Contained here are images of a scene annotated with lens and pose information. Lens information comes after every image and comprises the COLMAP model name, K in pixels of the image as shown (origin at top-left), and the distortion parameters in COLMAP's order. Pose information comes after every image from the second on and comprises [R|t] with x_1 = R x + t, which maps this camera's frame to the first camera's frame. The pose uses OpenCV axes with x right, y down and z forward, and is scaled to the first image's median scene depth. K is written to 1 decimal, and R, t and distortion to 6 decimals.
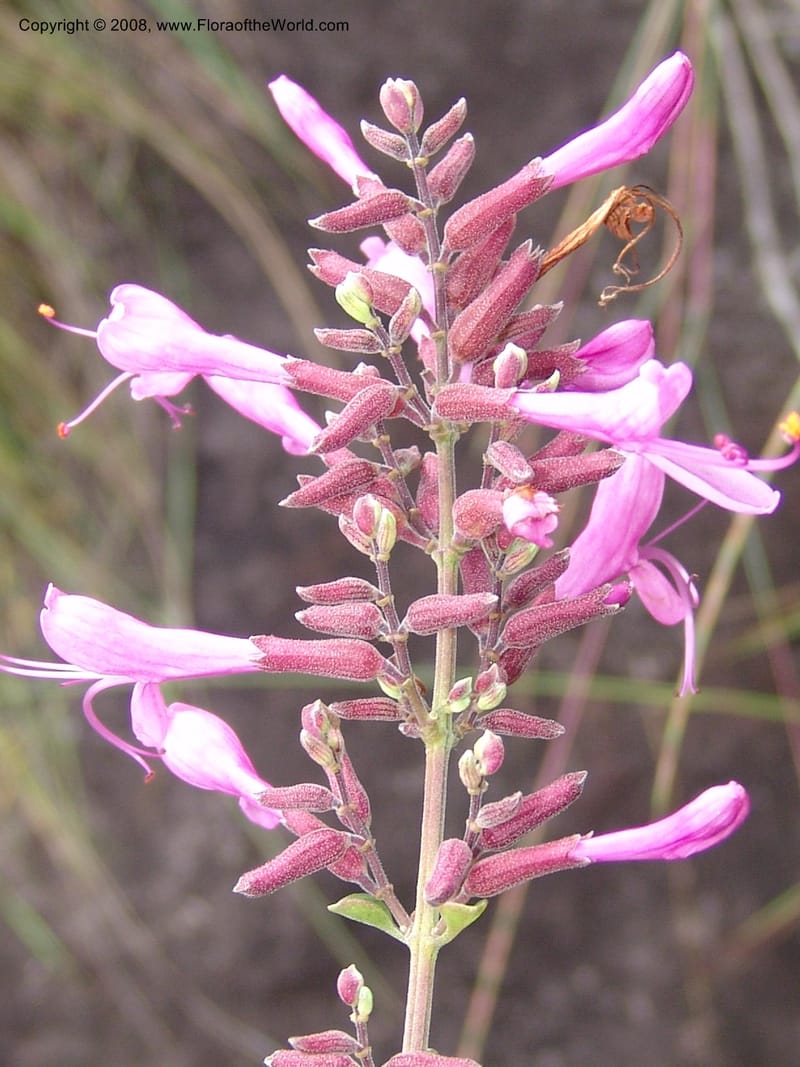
lens RADIAL K [[7227.3, 0, 395.2], [0, 7227.3, 537.8], [0, 0, 1]] dist [2.061887, 0.000000]
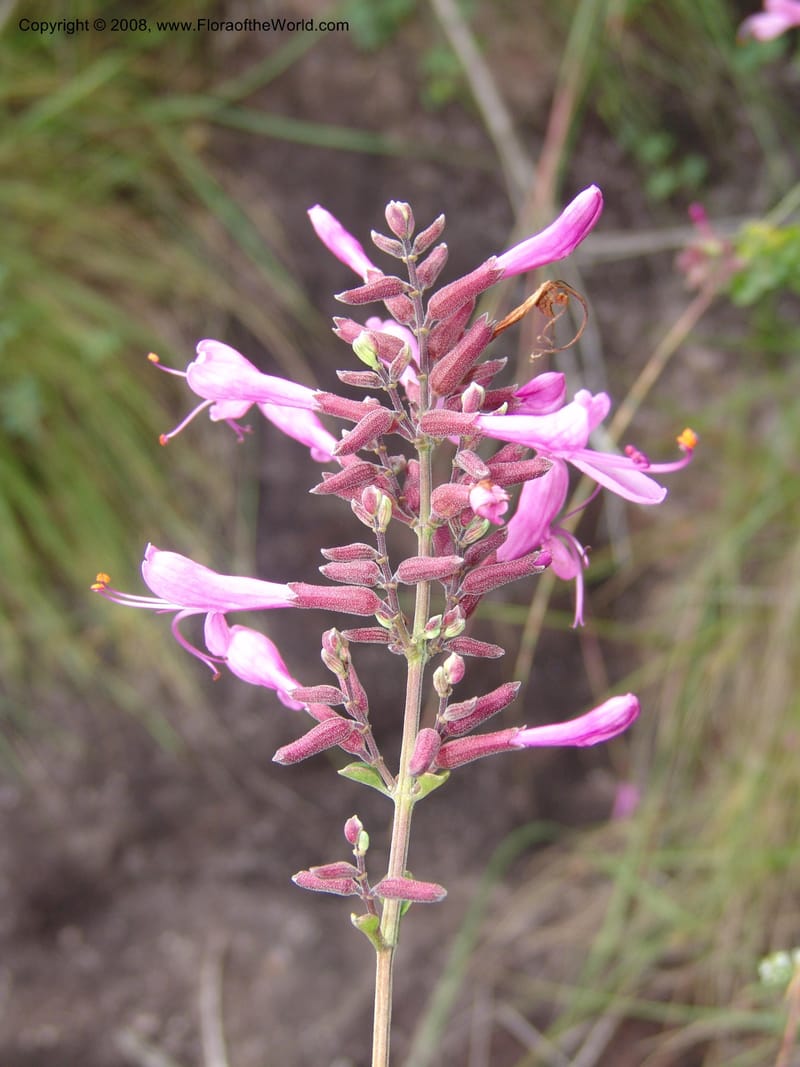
lens RADIAL K [[7227.3, 0, 404.9], [0, 7227.3, 529.0], [0, 0, 1]] dist [2.061887, 0.000000]
pose [[0.999740, 0.022154, -0.005347, 0.010846], [-0.022129, 0.999744, 0.004744, -0.004412], [0.005451, -0.004624, 0.999974, -0.443085]]
